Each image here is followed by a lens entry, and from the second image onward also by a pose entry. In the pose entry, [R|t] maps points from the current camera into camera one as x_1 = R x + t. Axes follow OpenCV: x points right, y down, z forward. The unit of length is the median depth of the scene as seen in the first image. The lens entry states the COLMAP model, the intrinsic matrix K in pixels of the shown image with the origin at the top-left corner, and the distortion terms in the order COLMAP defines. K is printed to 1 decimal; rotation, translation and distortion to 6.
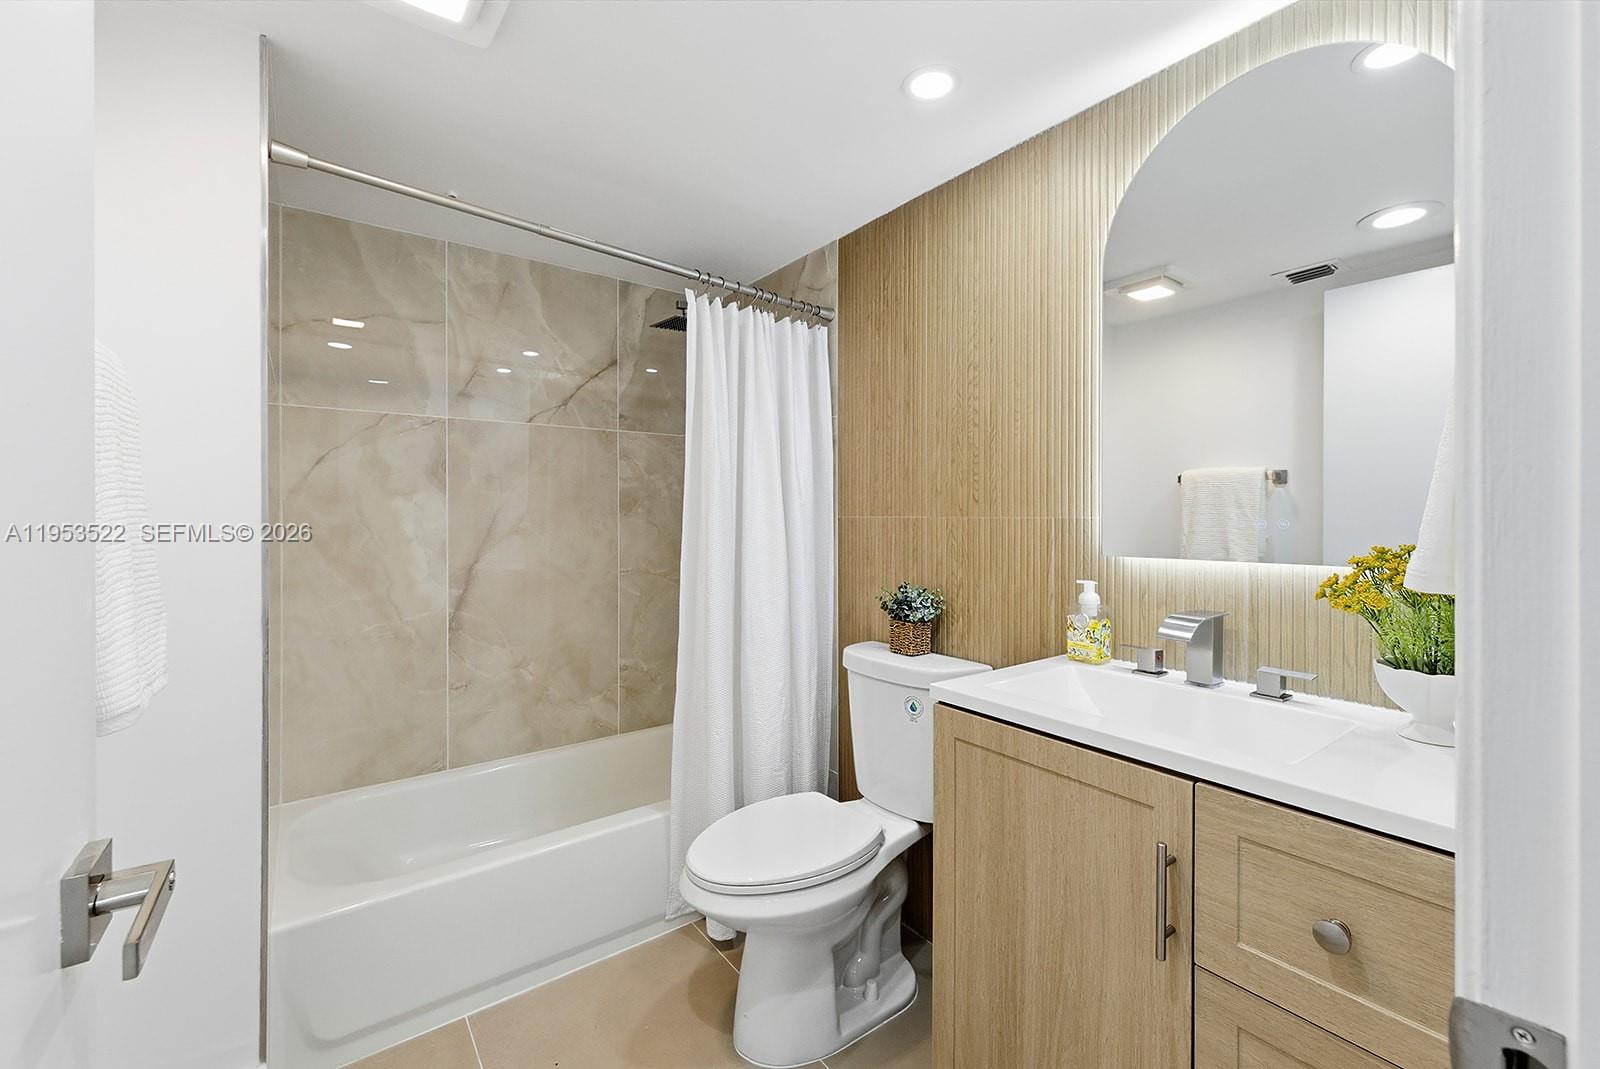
lens RADIAL K [[663.7, 0, 807.0], [0, 663.7, 519.9], [0, 0, 1]] dist [0.013939, -0.000027]
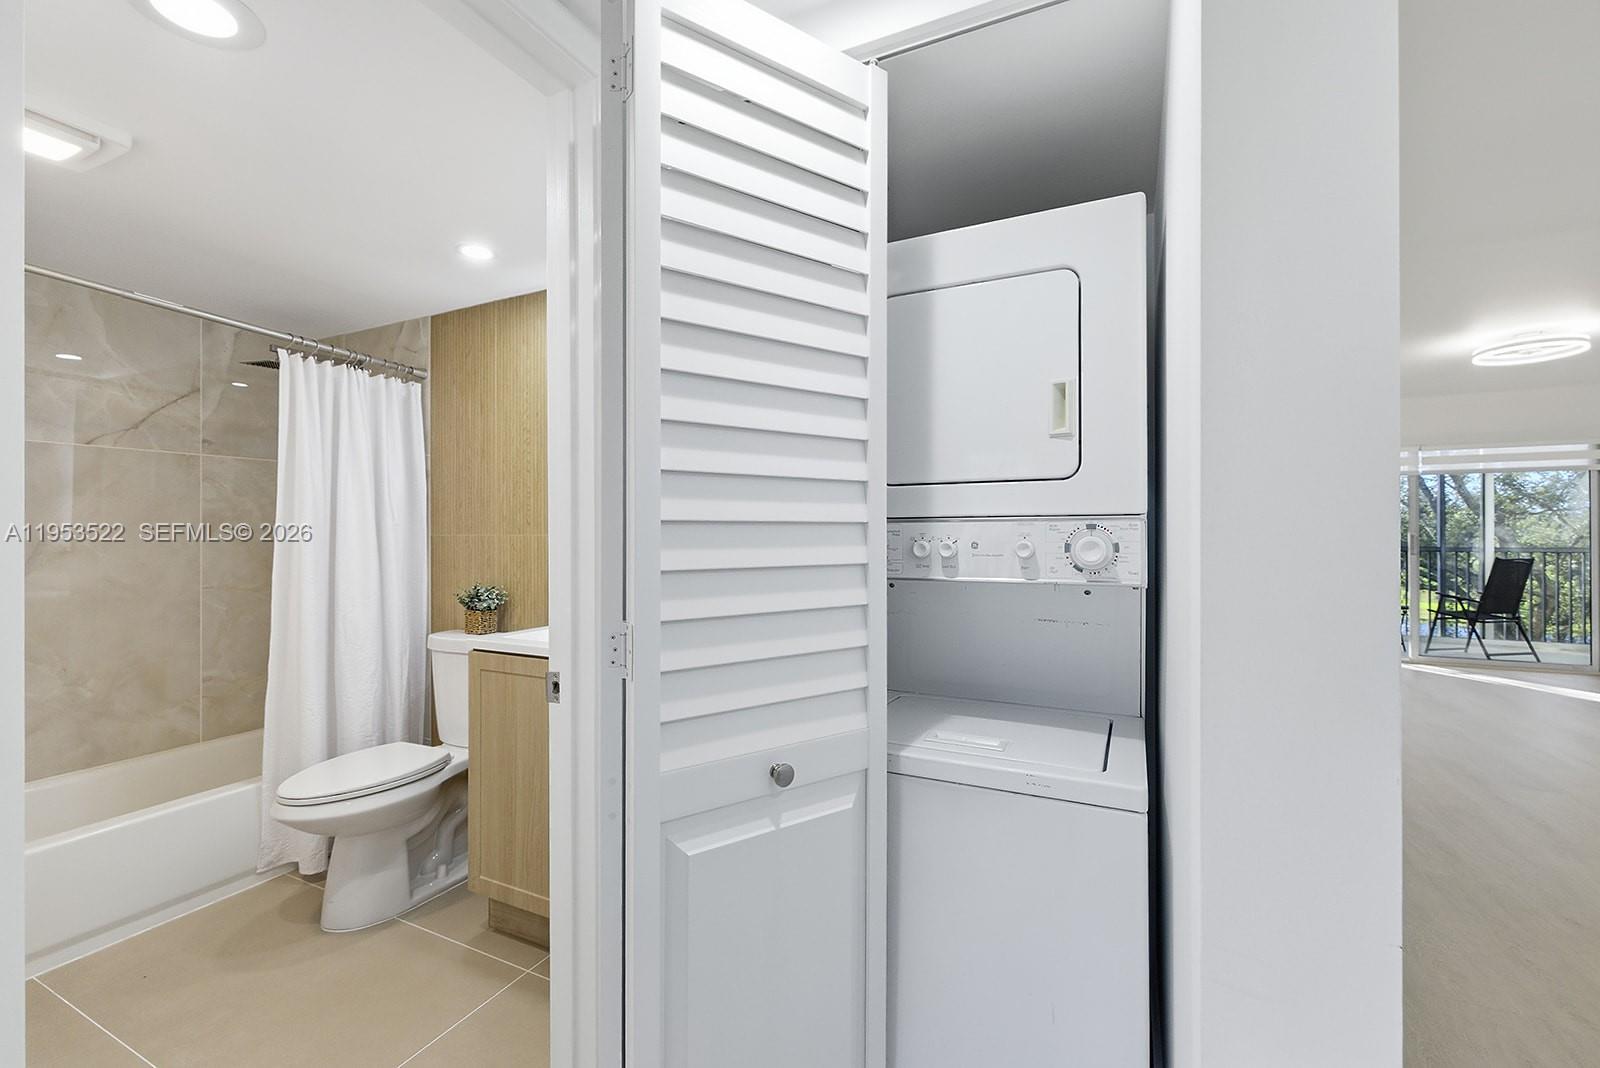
lens RADIAL K [[670.9, 0, 798.8], [0, 670.9, 527.5], [0, 0, 1]] dist [0.005855, -0.000059]
pose [[0.891882, -0.000976, 0.452266, 0.099842], [0.006790, 0.999914, -0.011231, 0.000666], [-0.452216, 0.013087, 0.891812, -0.483961]]
